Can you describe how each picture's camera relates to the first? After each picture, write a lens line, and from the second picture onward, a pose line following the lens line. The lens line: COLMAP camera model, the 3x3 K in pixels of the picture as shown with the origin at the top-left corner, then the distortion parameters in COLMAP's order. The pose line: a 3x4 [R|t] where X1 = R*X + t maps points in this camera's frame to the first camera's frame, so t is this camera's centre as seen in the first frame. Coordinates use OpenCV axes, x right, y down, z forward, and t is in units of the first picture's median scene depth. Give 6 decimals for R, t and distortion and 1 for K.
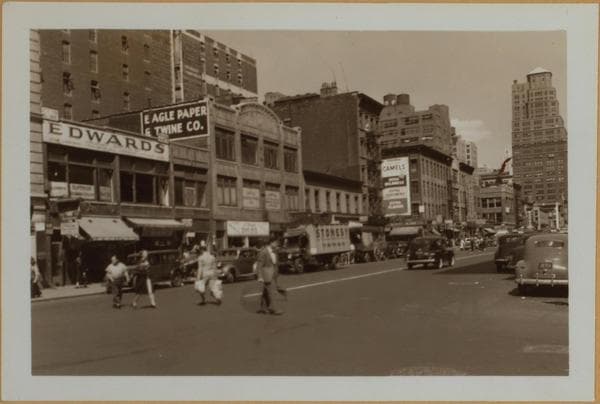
lens RADIAL K [[645.2, 0, 276.2], [0, 645.2, 255.3], [0, 0, 1]] dist [-0.001560, -0.019201]
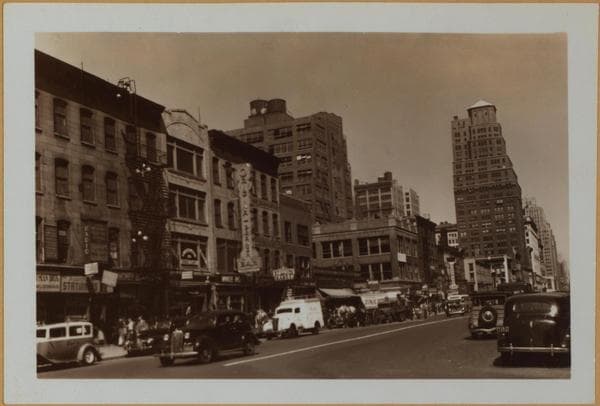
lens RADIAL K [[664.5, 0, 300.0], [0, 664.5, 244.5], [0, 0, 1]] dist [-0.004272, -0.017224]
pose [[0.996018, -0.003708, 0.089079, 0.091066], [0.013715, 0.993614, -0.111994, -0.006608], [-0.088095, 0.112770, 0.989708, 0.173470]]
